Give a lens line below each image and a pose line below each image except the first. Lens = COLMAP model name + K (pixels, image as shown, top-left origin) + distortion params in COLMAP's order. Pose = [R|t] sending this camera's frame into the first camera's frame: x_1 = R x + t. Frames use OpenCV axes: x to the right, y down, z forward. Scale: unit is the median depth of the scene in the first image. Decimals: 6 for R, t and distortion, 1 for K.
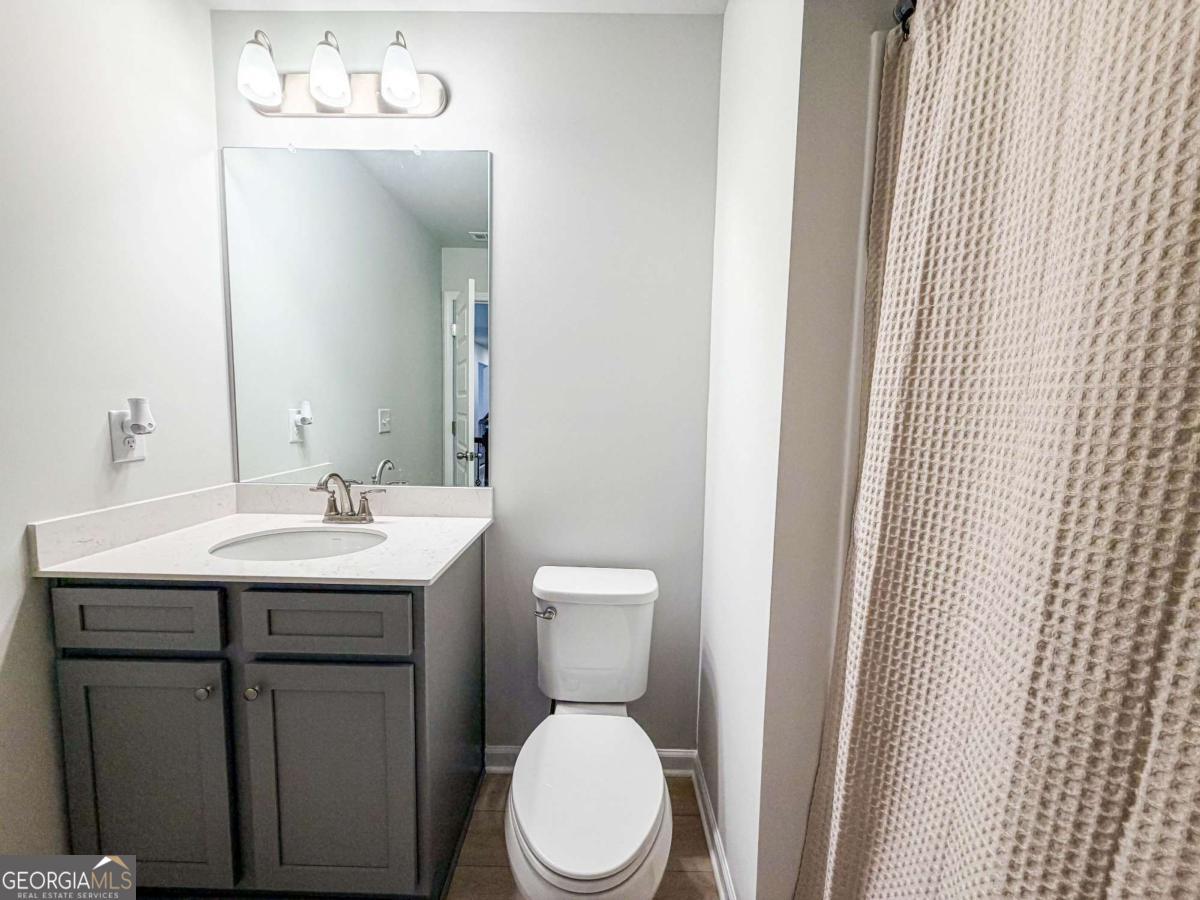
lens RADIAL K [[485.8, 0, 593.9], [0, 485.8, 449.7], [0, 0, 1]] dist [-0.000044, 0.000604]
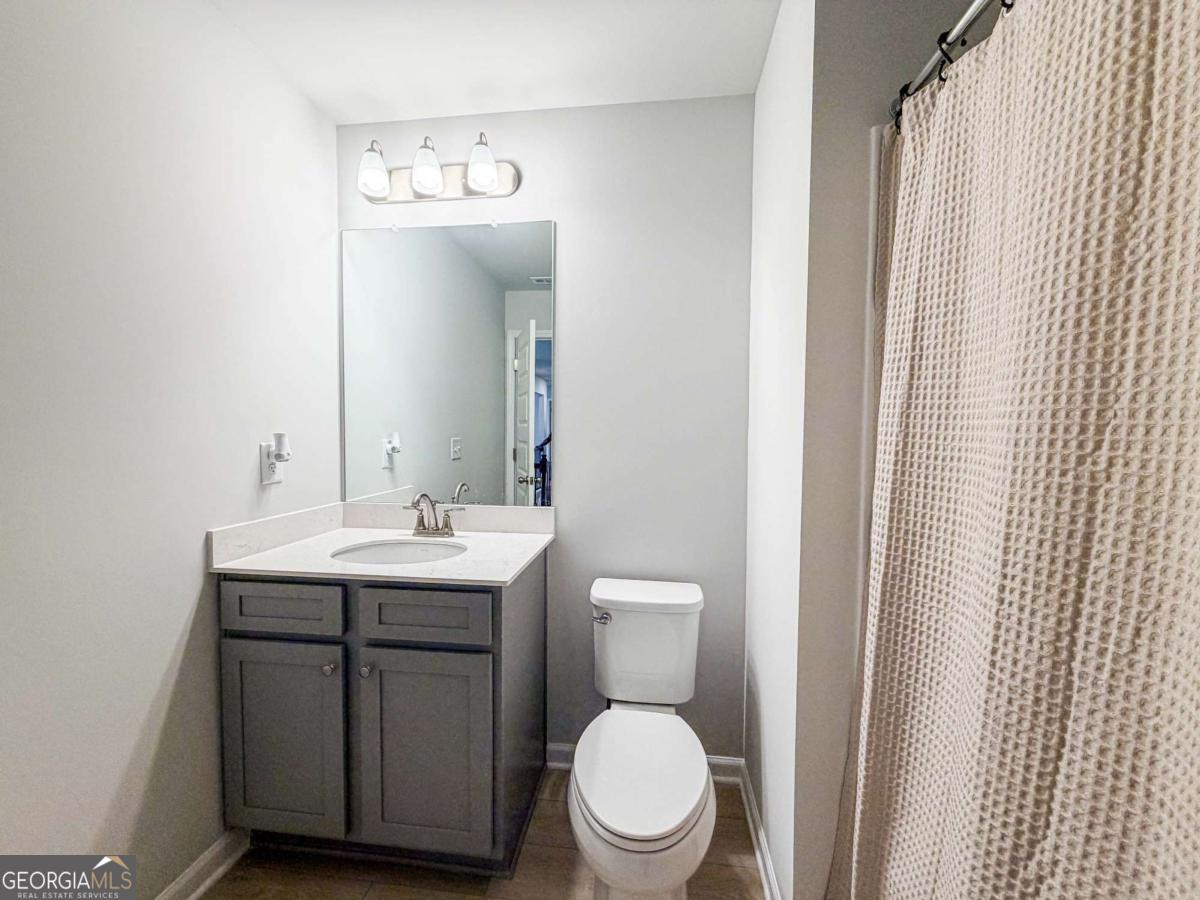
lens RADIAL K [[485.8, 0, 592.9], [0, 485.8, 449.2], [0, 0, 1]] dist [-0.000044, 0.000604]
pose [[0.994067, -0.006731, -0.108563, 0.009894], [0.000888, 0.998553, -0.053777, 0.007305], [0.108768, 0.053361, 0.992634, -0.256791]]
